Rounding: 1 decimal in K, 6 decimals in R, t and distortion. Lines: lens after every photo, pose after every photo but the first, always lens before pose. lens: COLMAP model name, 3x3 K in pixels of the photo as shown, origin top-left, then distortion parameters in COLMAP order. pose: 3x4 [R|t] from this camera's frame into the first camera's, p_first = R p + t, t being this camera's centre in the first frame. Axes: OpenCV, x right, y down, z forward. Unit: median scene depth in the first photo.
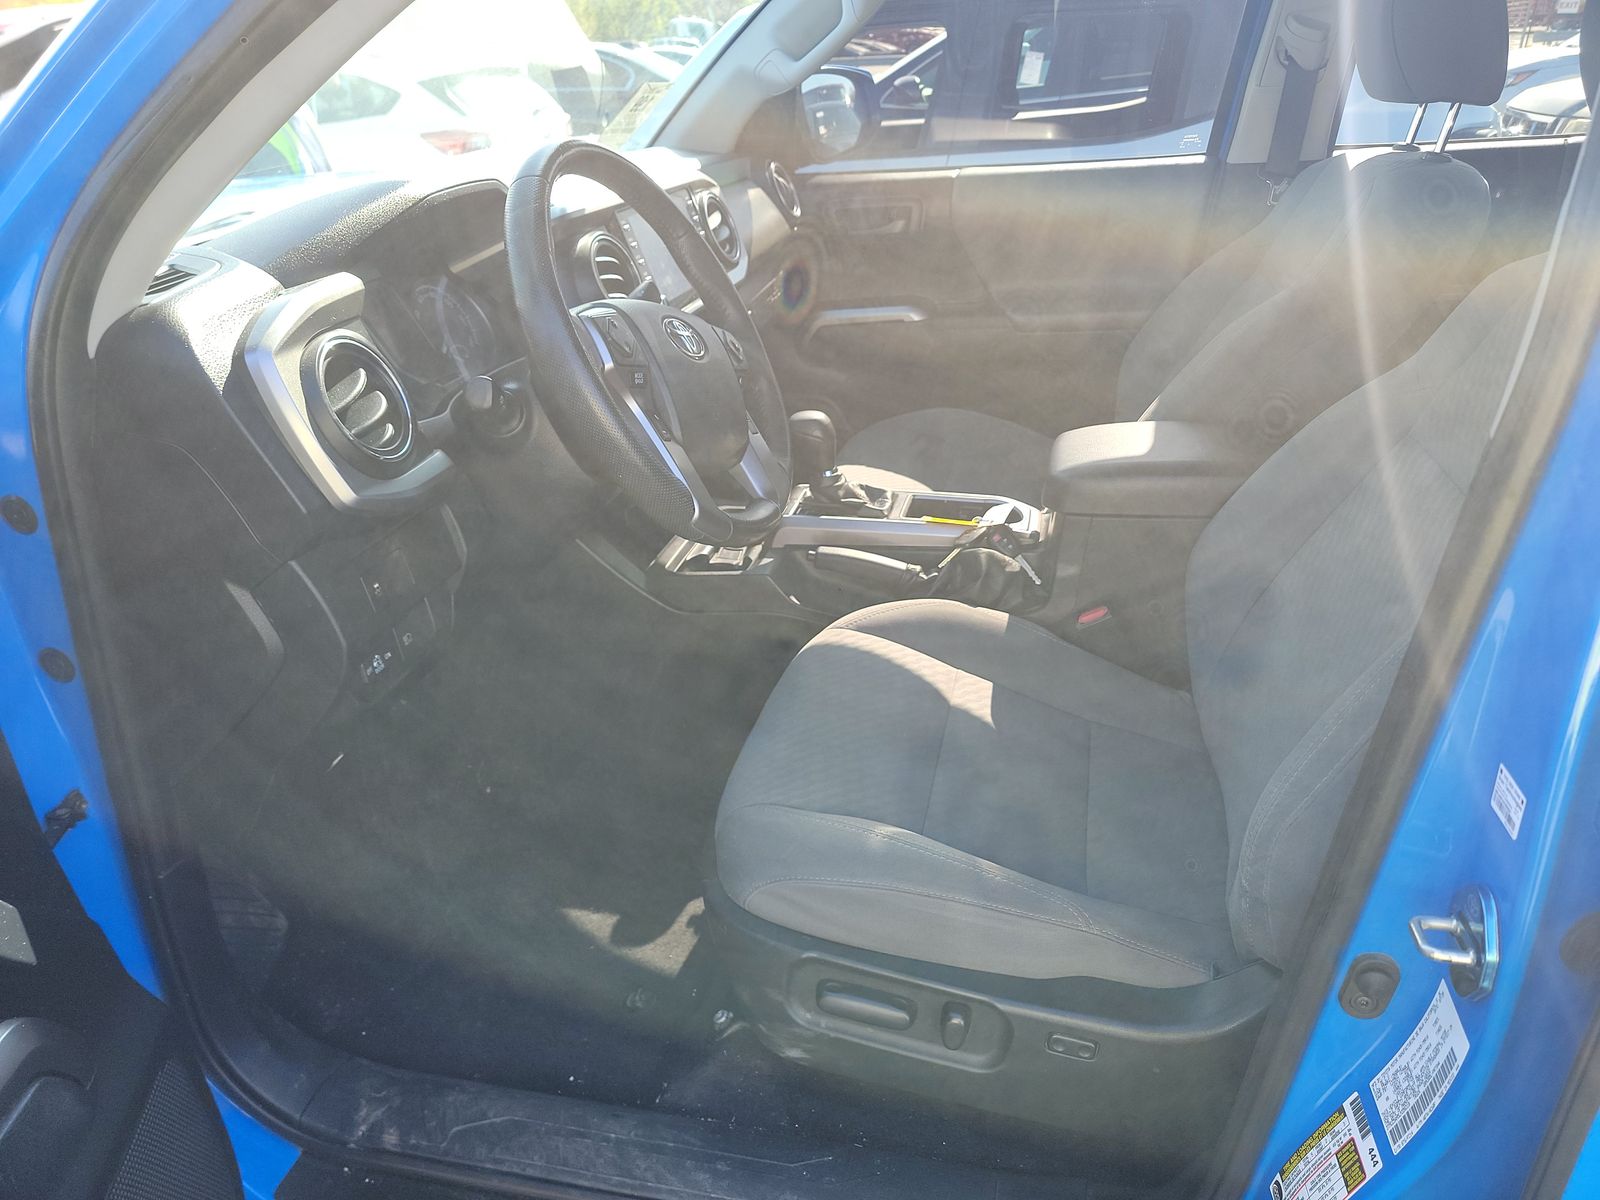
lens RADIAL K [[1119.4, 0, 794.3], [0, 1119.4, 611.7], [0, 0, 1]] dist [0.051989, -0.036088]
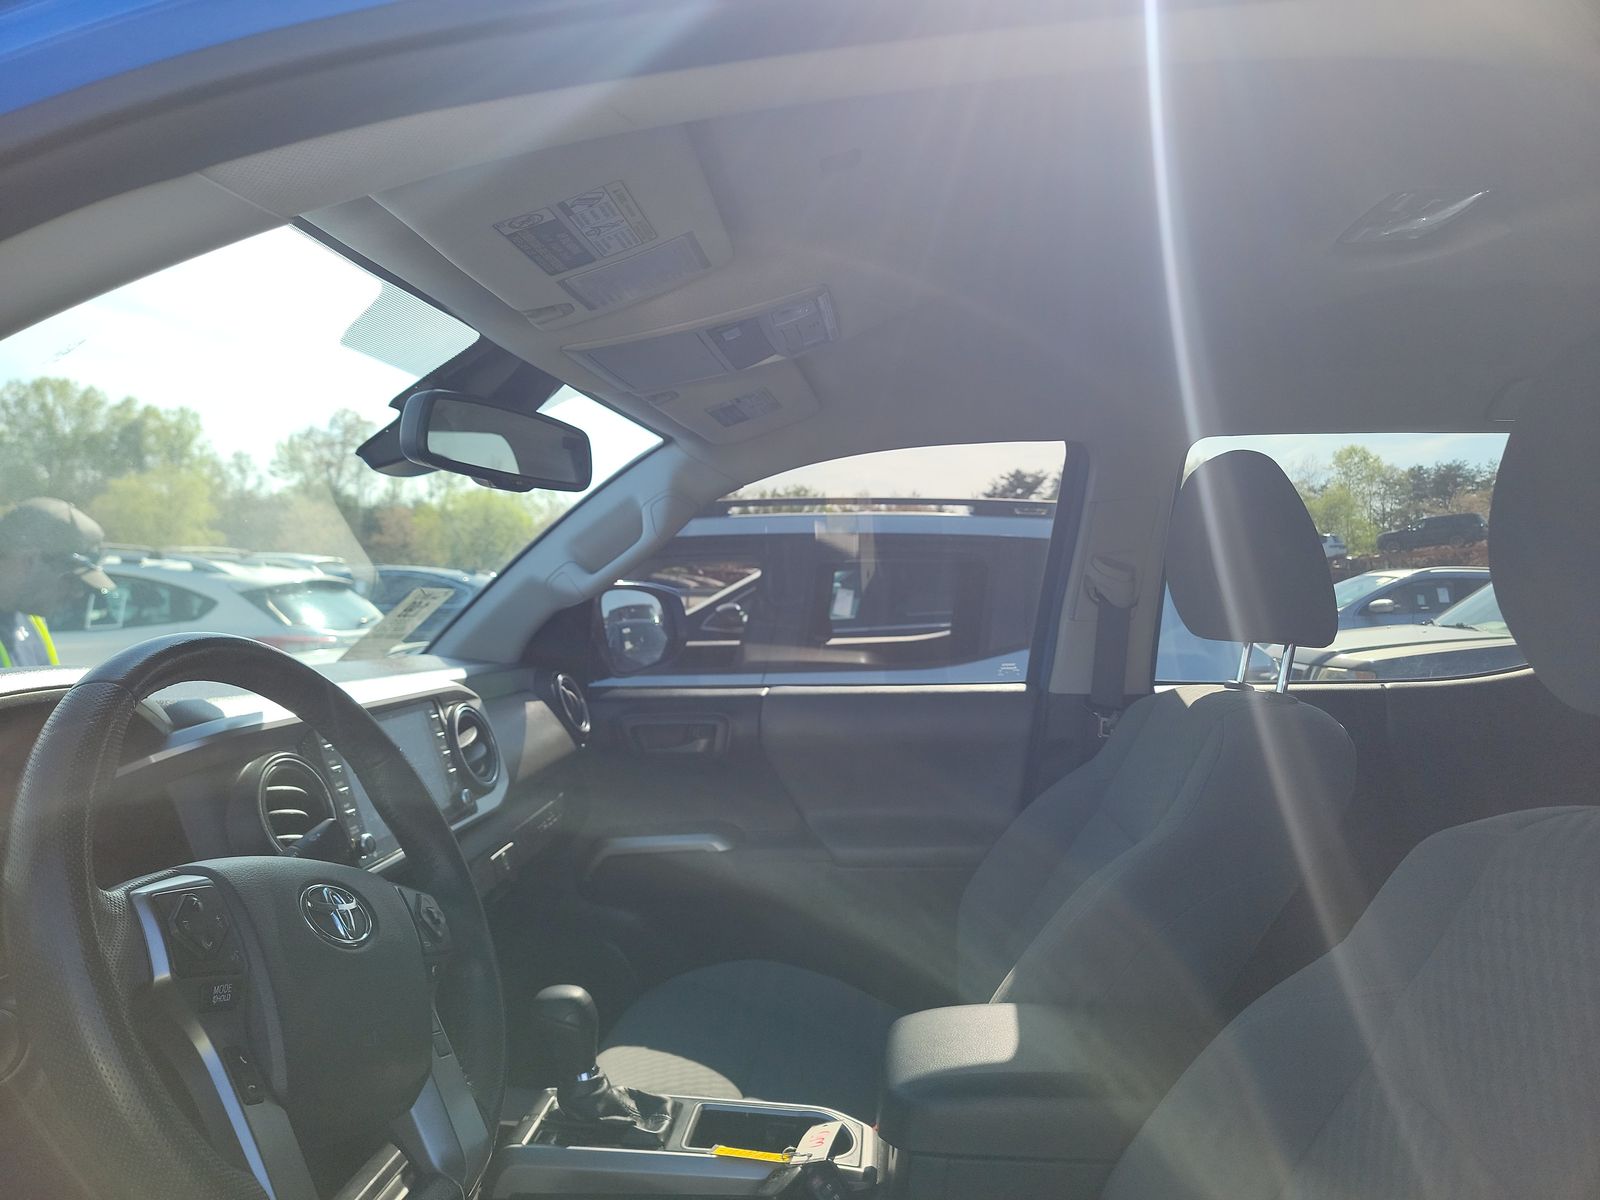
lens RADIAL K [[1119.4, 0, 794.3], [0, 1119.4, 611.7], [0, 0, 1]] dist [0.051989, -0.036088]
pose [[0.989091, 0.040899, 0.141515, 0.044433], [0.023028, 0.905942, -0.422776, -0.076752], [-0.145495, 0.421422, 0.895117, 0.188670]]
